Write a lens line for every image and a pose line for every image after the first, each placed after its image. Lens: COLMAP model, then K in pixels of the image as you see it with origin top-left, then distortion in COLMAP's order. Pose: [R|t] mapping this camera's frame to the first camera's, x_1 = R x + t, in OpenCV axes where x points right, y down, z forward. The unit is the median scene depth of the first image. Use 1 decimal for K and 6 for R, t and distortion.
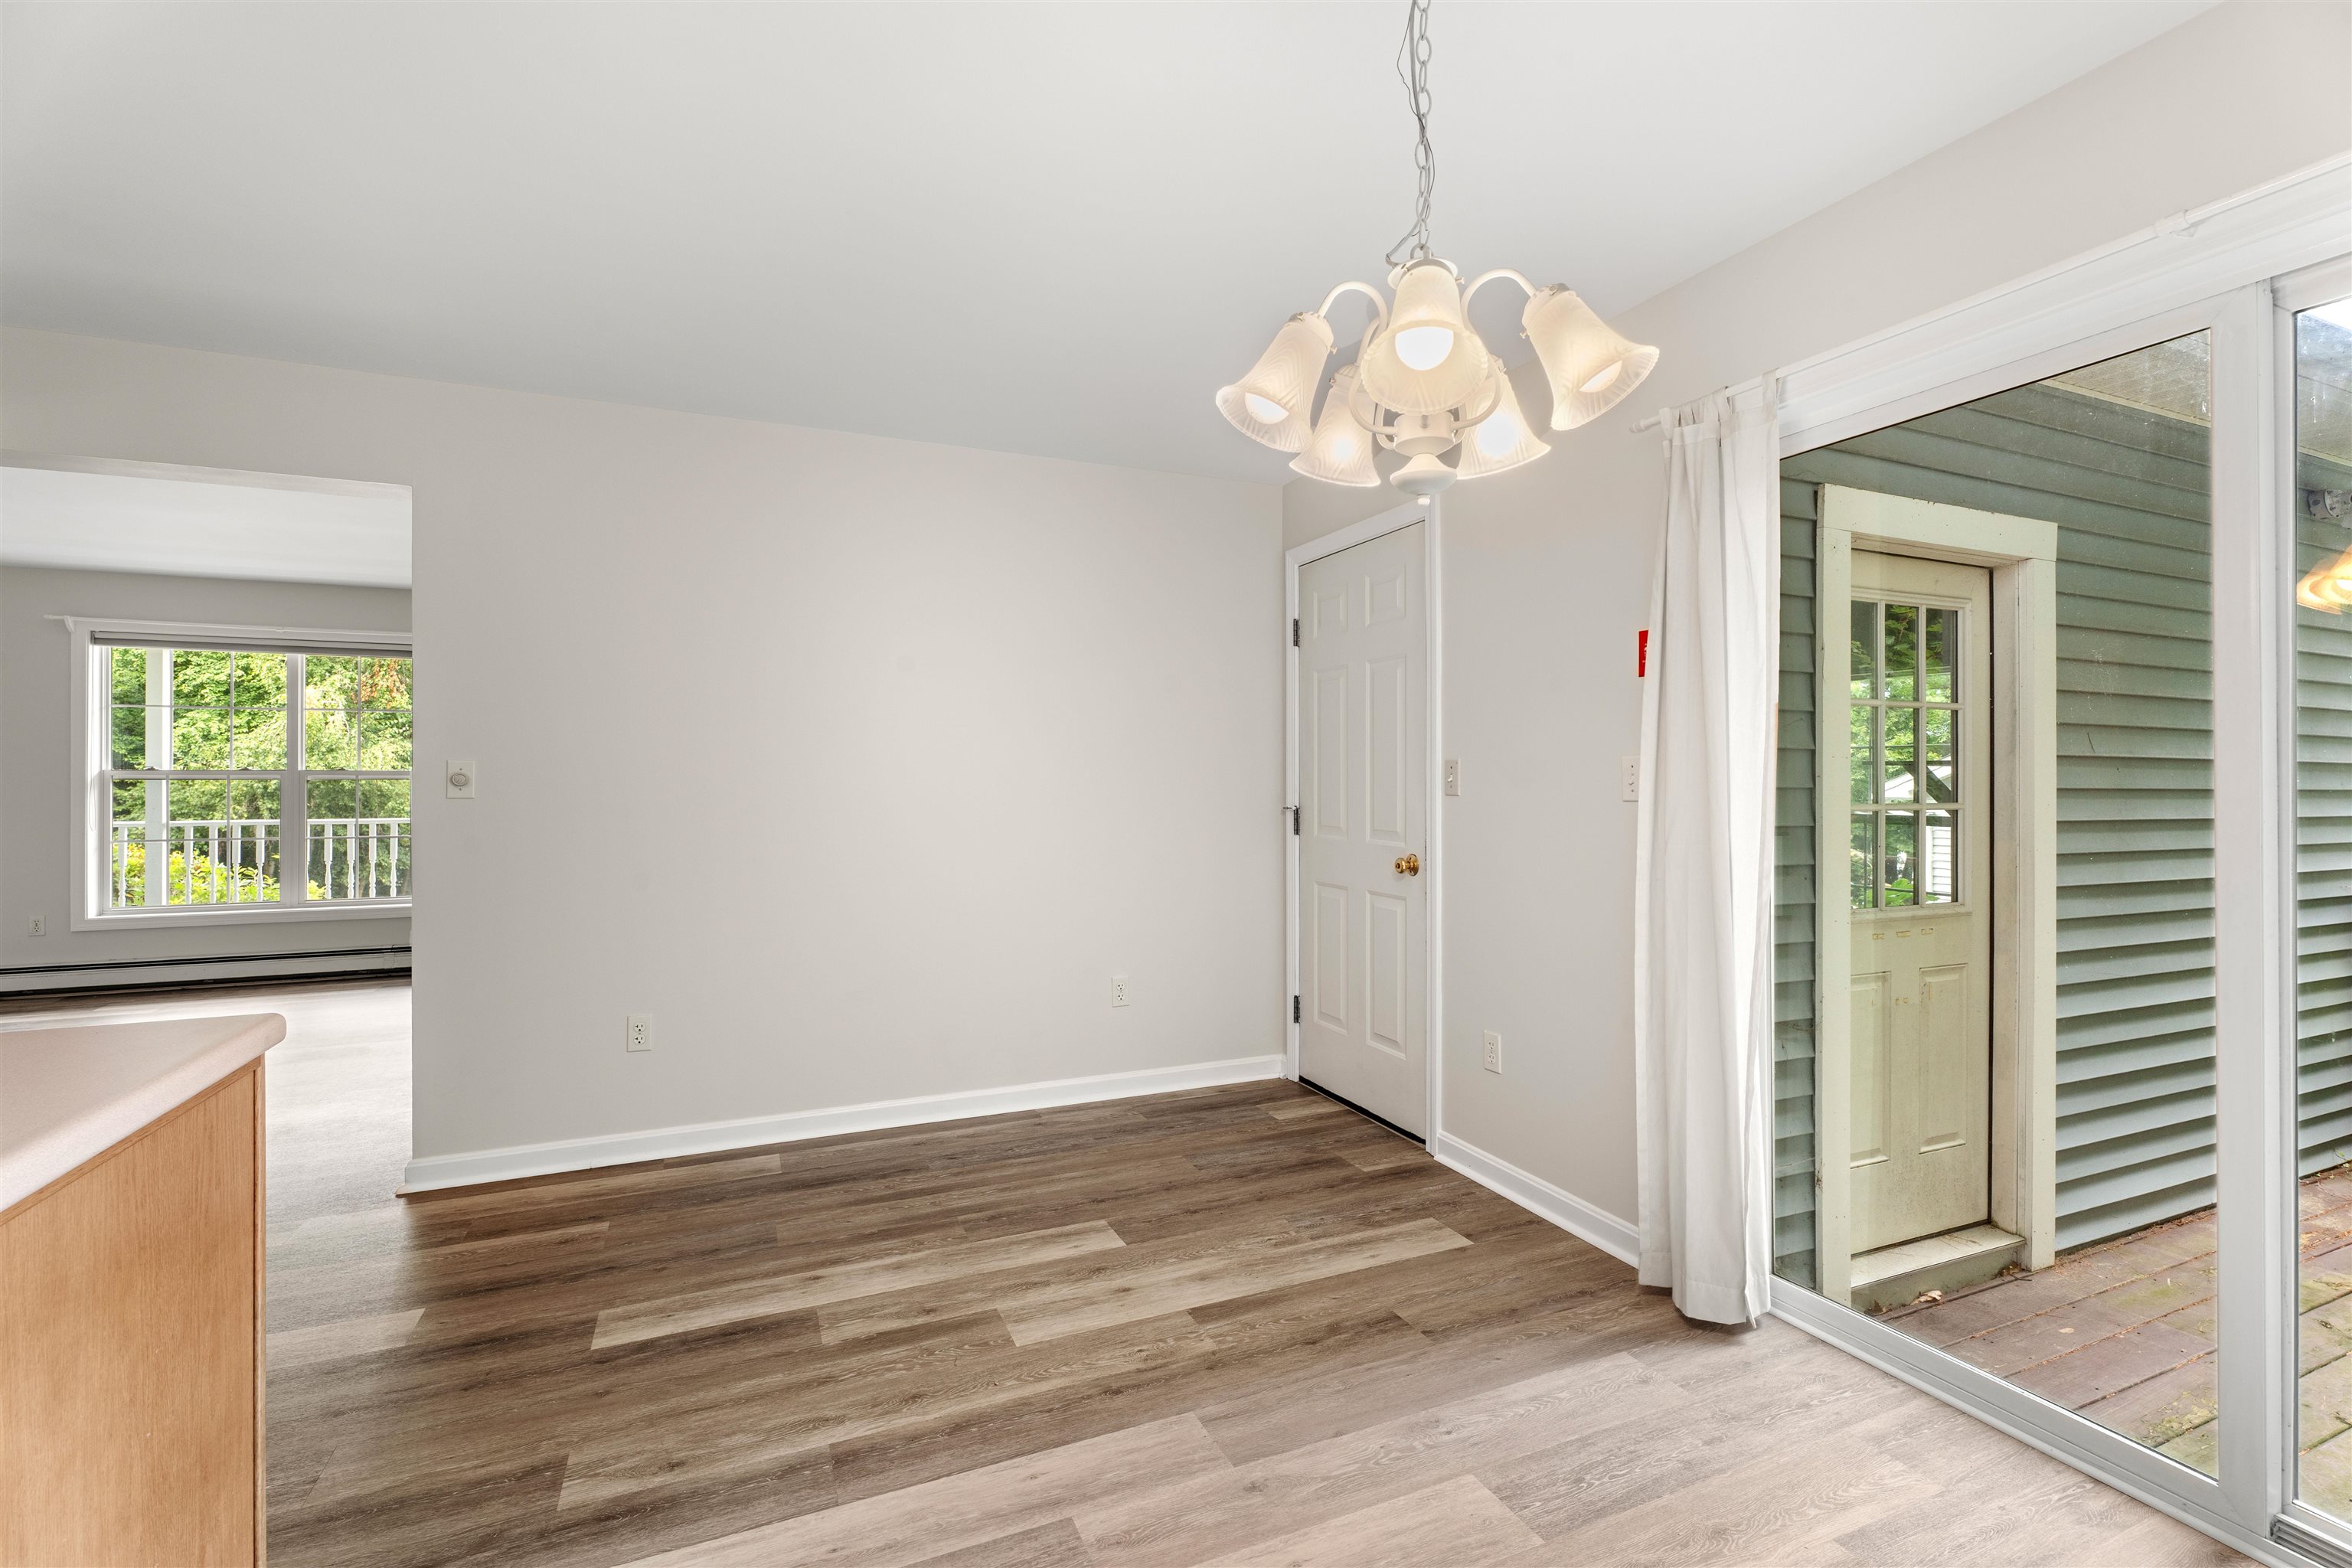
lens RADIAL K [[1038.4, 0, 1176.0], [0, 1038.4, 784.0], [0, 0, 1]] dist [0.002620, 0.000687]
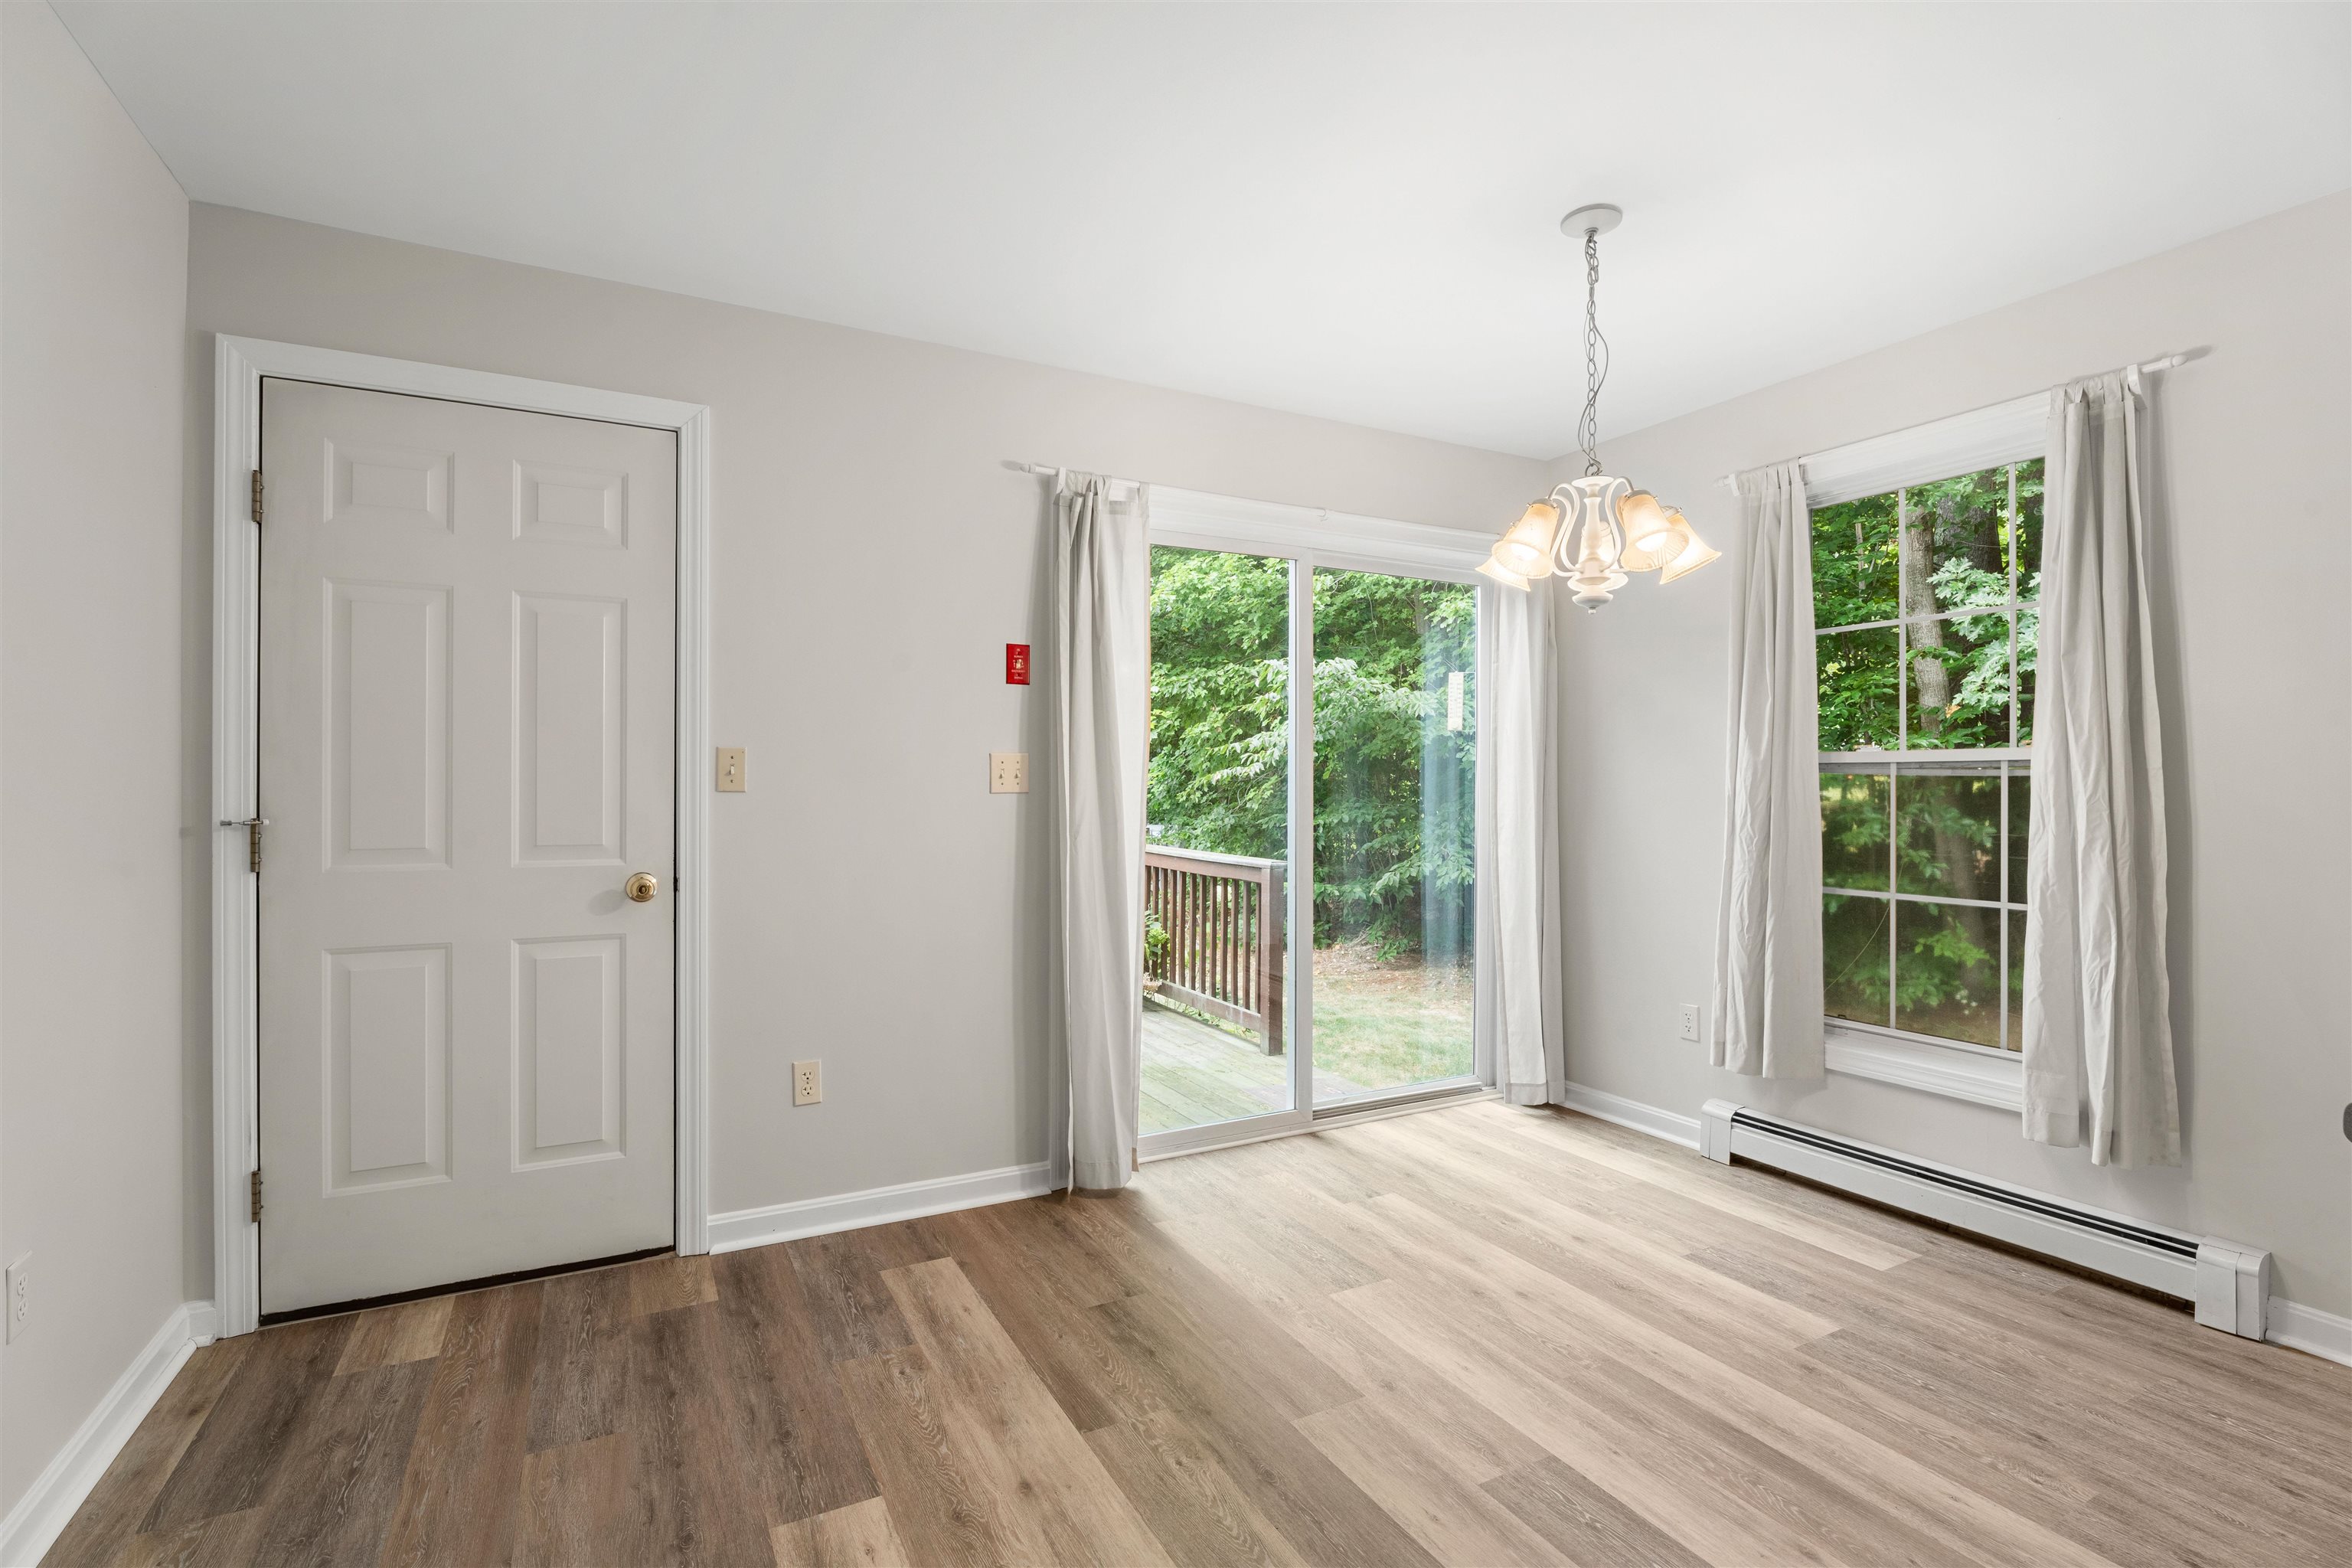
lens RADIAL K [[1075.1, 0, 1174.1], [0, 1075.1, 783.4], [0, 0, 1]] dist [-0.015586, 0.000371]
pose [[-0.072590, 0.001566, 0.997361, -0.674727], [0.001598, 0.999998, -0.001454, 0.007758], [-0.997361, 0.001488, -0.072592, 0.820401]]
